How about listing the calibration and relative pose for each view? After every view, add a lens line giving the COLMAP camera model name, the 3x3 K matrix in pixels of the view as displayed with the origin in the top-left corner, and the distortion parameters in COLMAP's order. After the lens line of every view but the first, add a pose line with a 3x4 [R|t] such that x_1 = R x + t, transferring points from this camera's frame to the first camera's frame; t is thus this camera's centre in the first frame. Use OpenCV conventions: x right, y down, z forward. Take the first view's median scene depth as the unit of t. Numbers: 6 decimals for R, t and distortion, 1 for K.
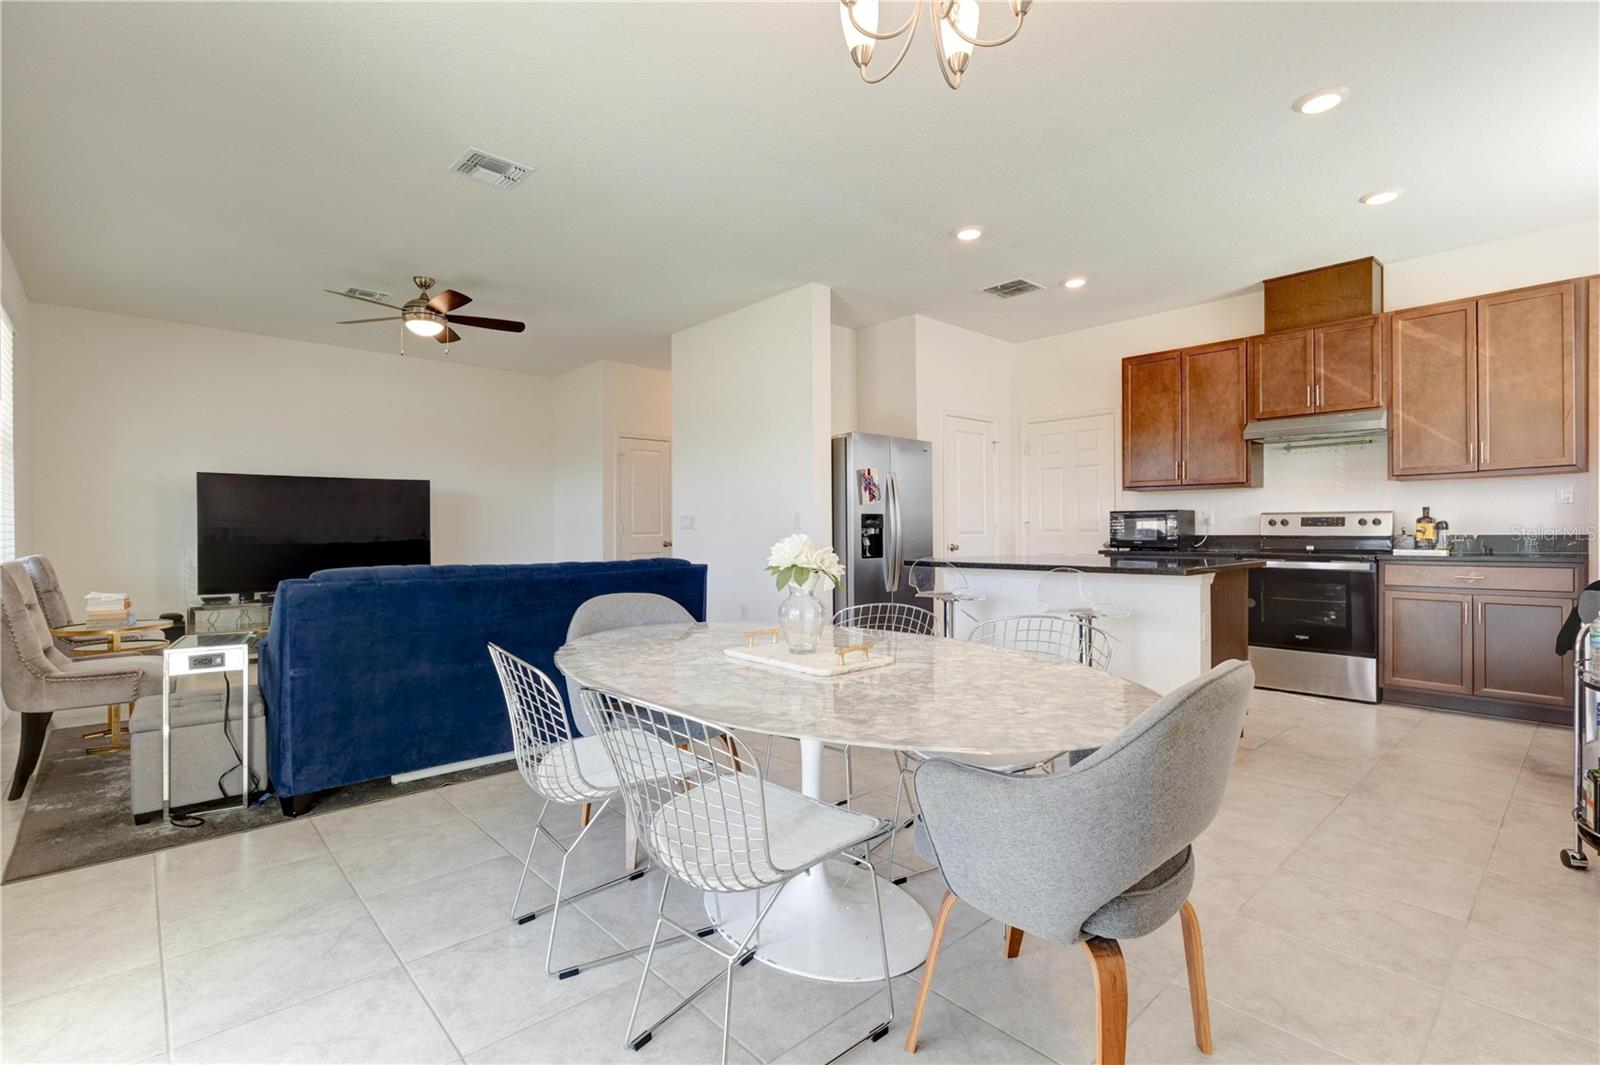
lens RADIAL K [[732.7, 0, 792.1], [0, 732.7, 531.8], [0, 0, 1]] dist [0.001649, 0.000974]
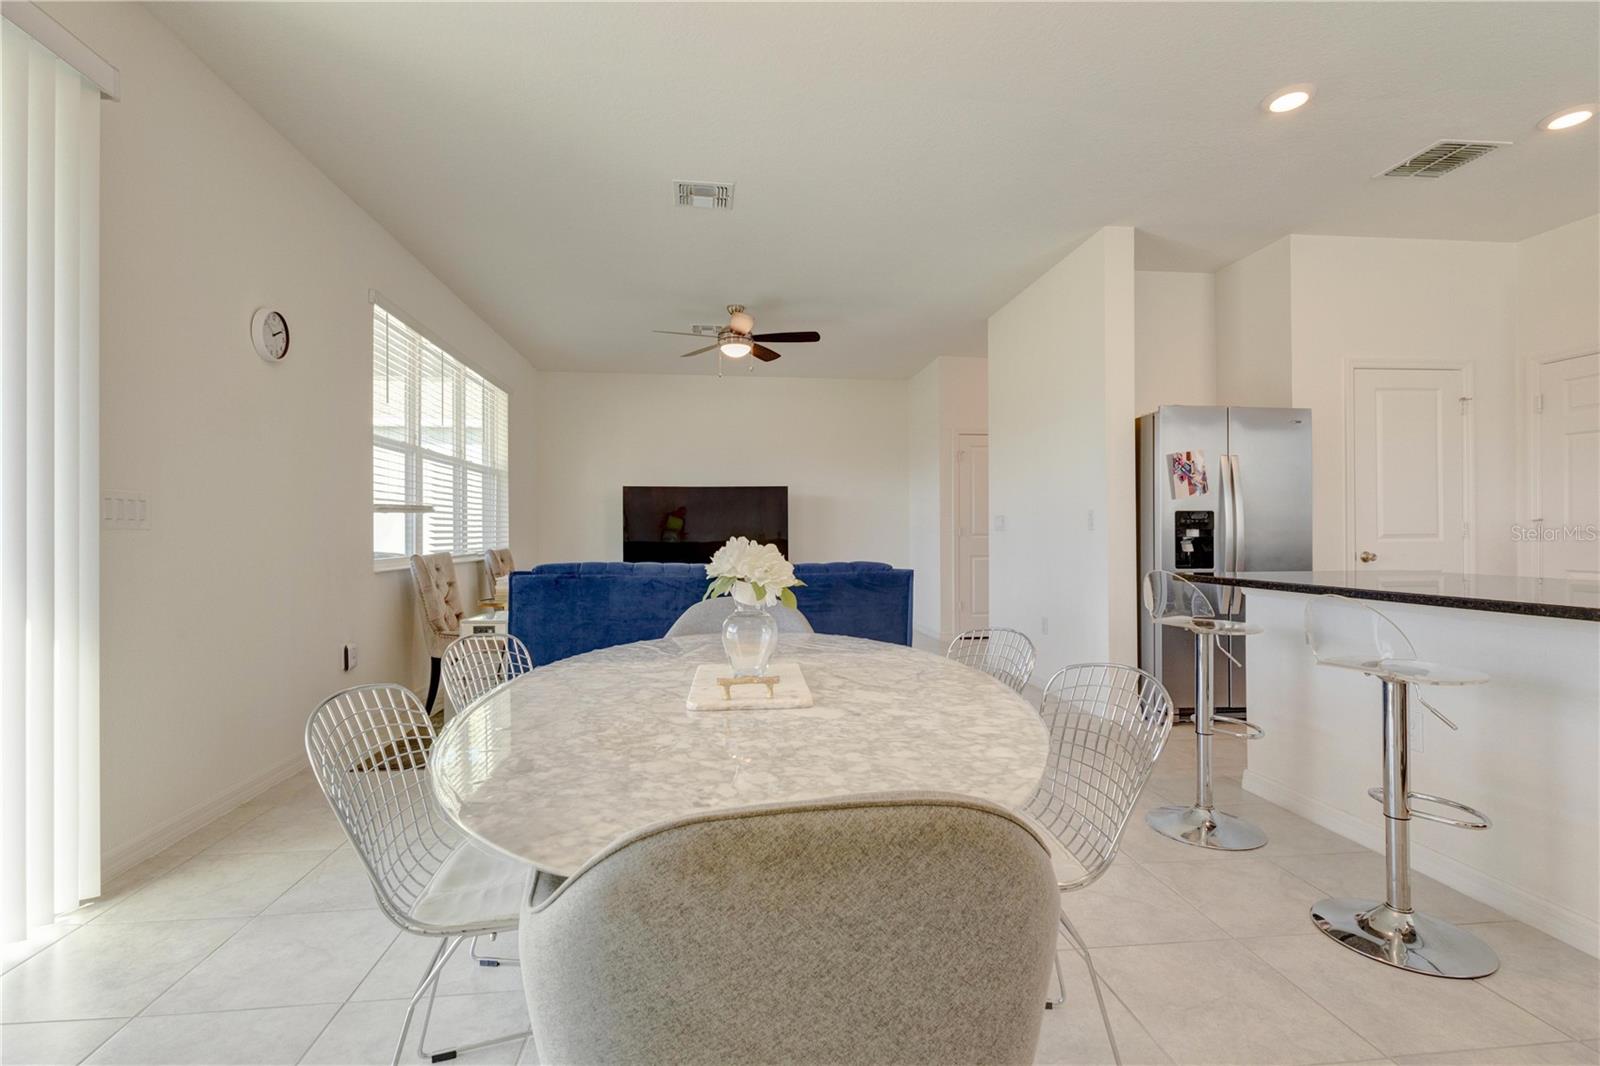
lens RADIAL K [[732.7, 0, 804.9], [0, 732.7, 531.6], [0, 0, 1]] dist [0.001649, 0.000974]
pose [[0.810850, 0.002132, -0.585250, 0.242991], [-0.002960, 0.999996, -0.000458, -0.001336], [0.585247, 0.002103, 0.810853, 0.156913]]
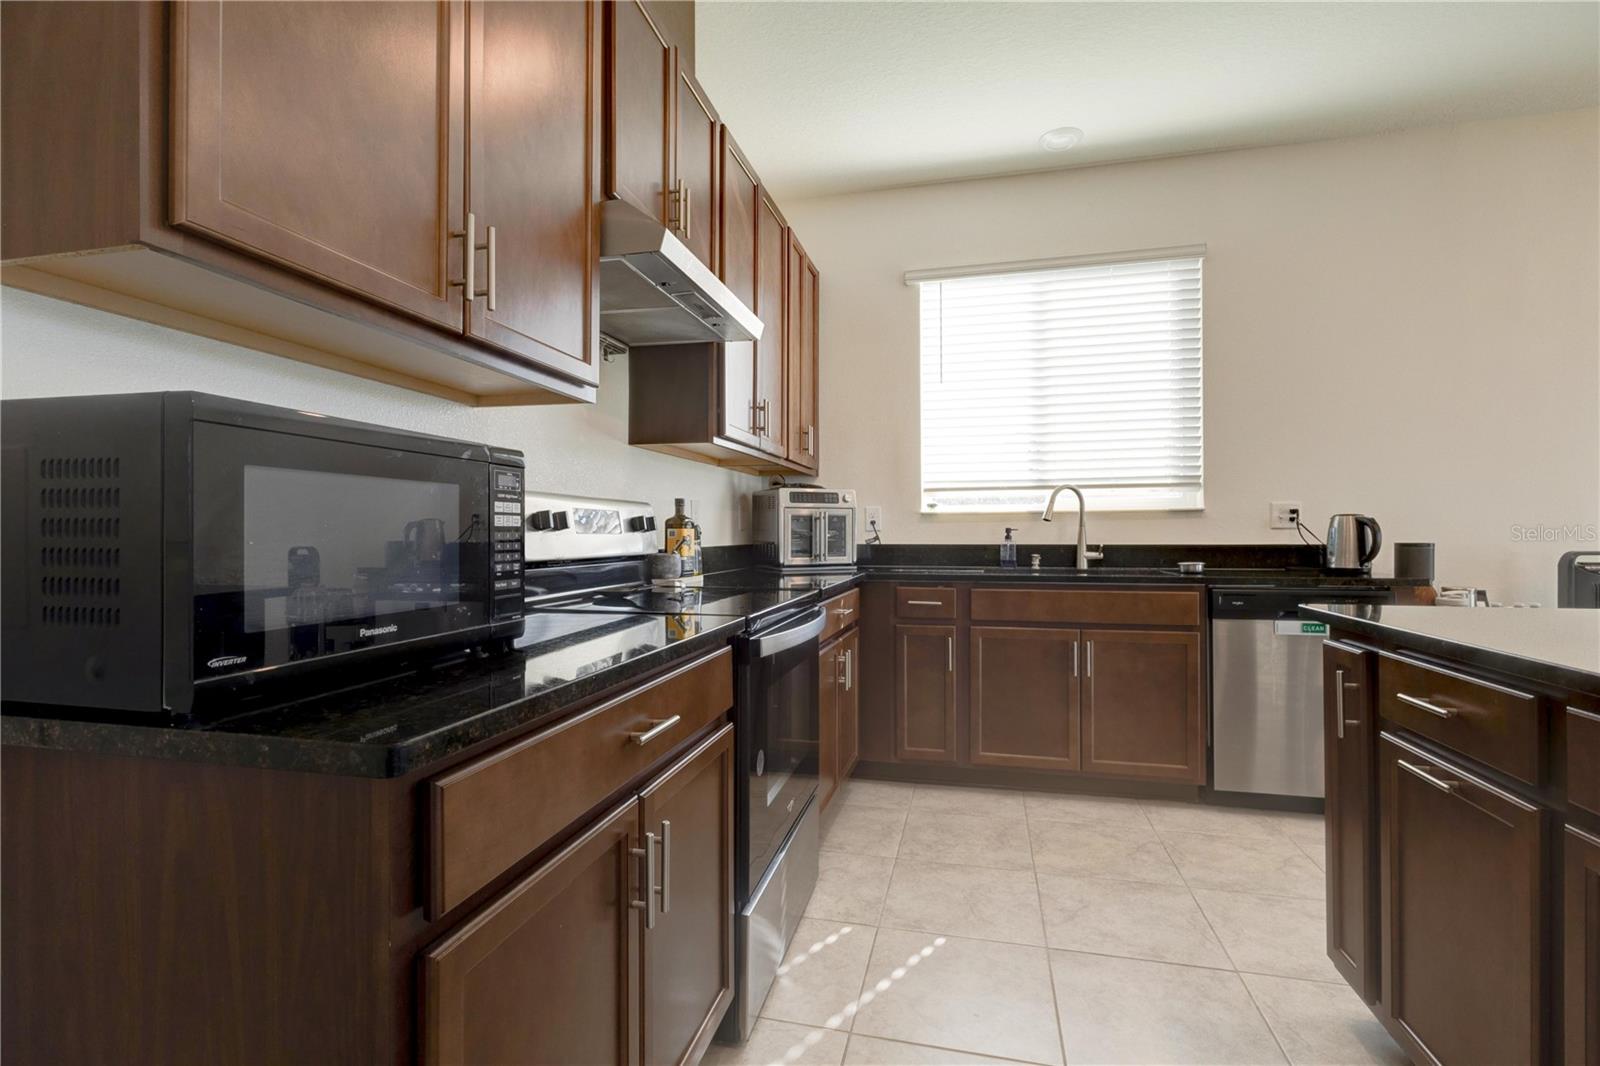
lens RADIAL K [[732.7, 0, 794.8], [0, 732.7, 531.4], [0, 0, 1]] dist [0.001649, 0.000974]
pose [[-0.555770, 0.005286, 0.831320, 0.341329], [0.004866, 0.999983, -0.003105, -0.006865], [-0.831322, 0.002320, -0.555786, 1.118165]]
